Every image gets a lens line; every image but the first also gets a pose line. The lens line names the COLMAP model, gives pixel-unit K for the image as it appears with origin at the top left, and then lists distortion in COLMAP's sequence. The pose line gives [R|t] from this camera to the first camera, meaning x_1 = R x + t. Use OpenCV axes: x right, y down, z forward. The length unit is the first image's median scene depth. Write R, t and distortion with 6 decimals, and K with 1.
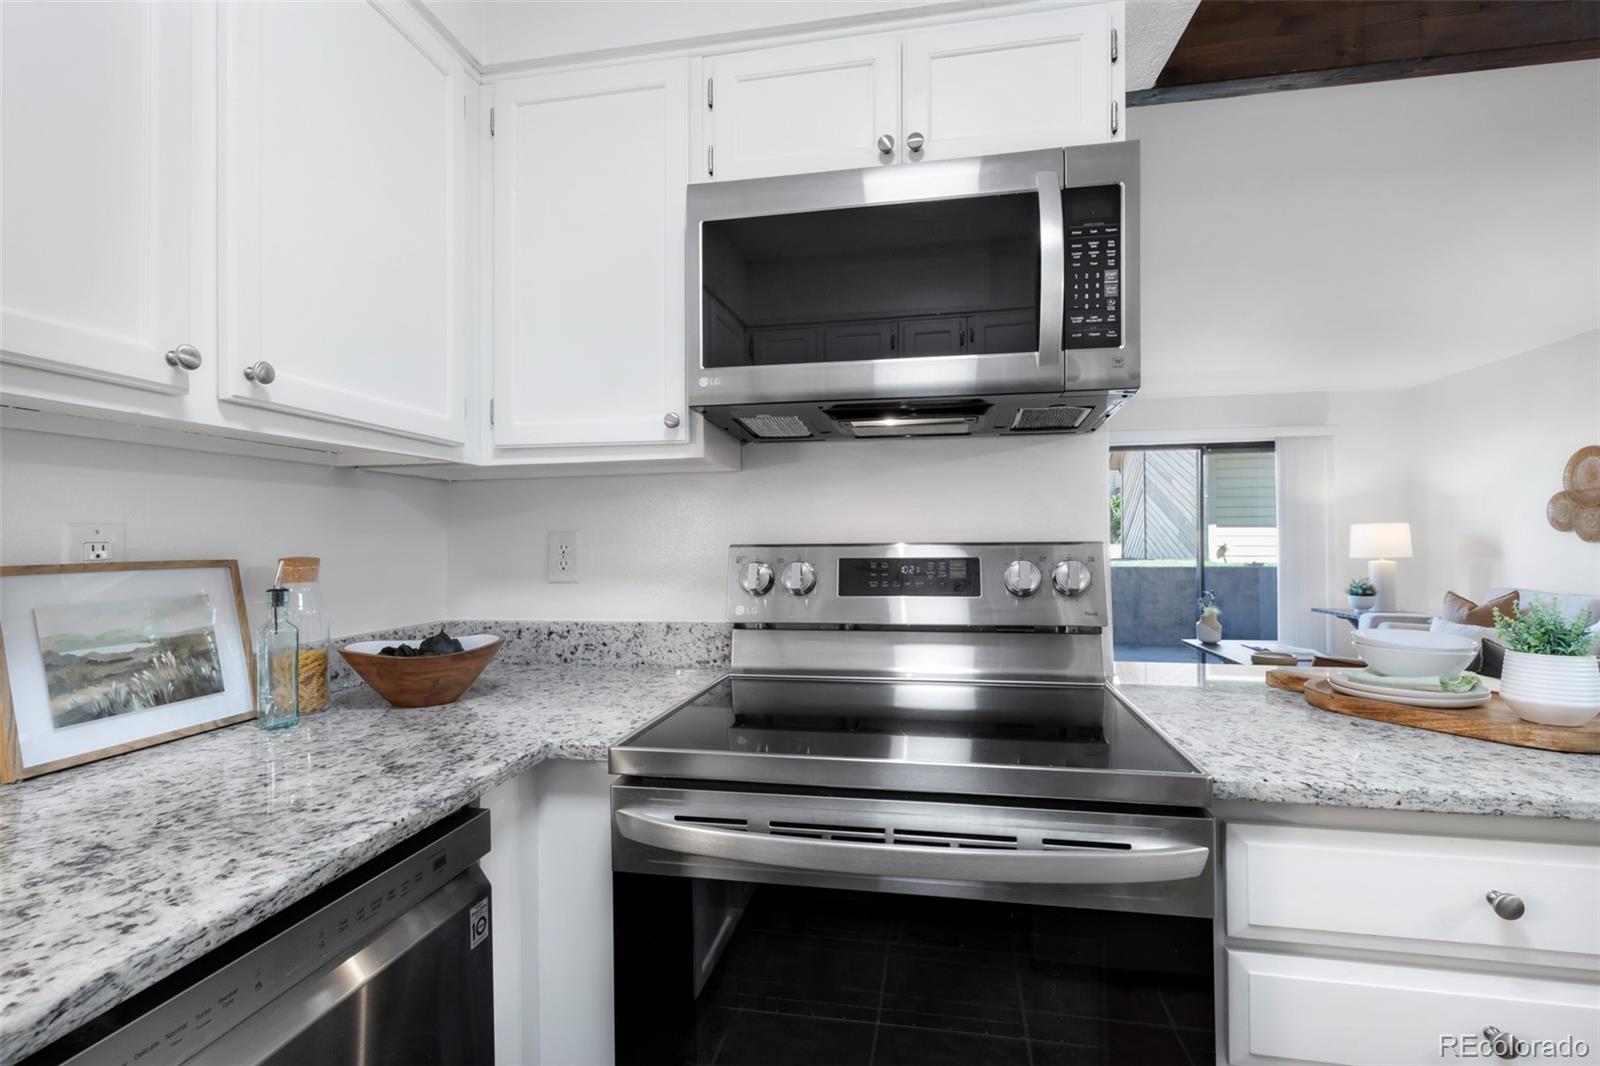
lens RADIAL K [[739.5, 0, 800.0], [0, 739.5, 533.0], [0, 0, 1]] dist [0.003315, 0.000250]
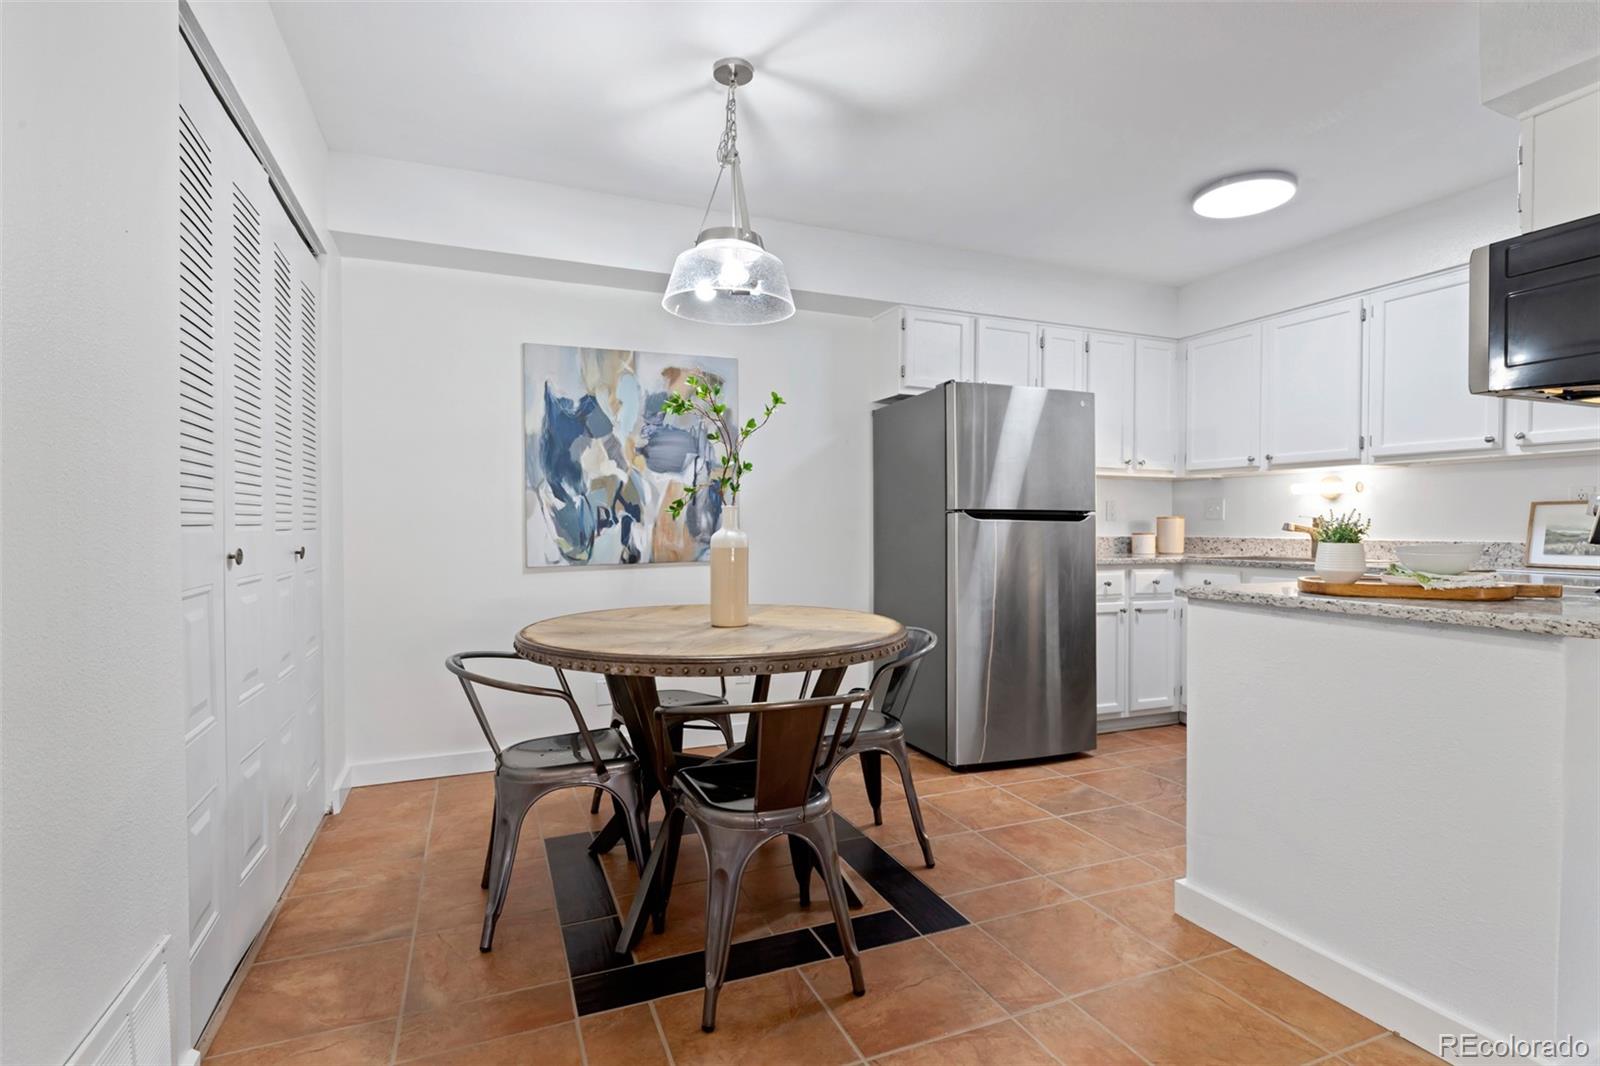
lens RADIAL K [[774.4, 0, 800.0], [0, 774.4, 533.0], [0, 0, 1]] dist [-0.001523, -0.000937]
pose [[-0.839298, 0.010320, -0.543574, 2.717680], [0.007596, 0.999945, 0.007255, 0.103635], [0.543619, 0.001960, -0.839330, 1.639536]]
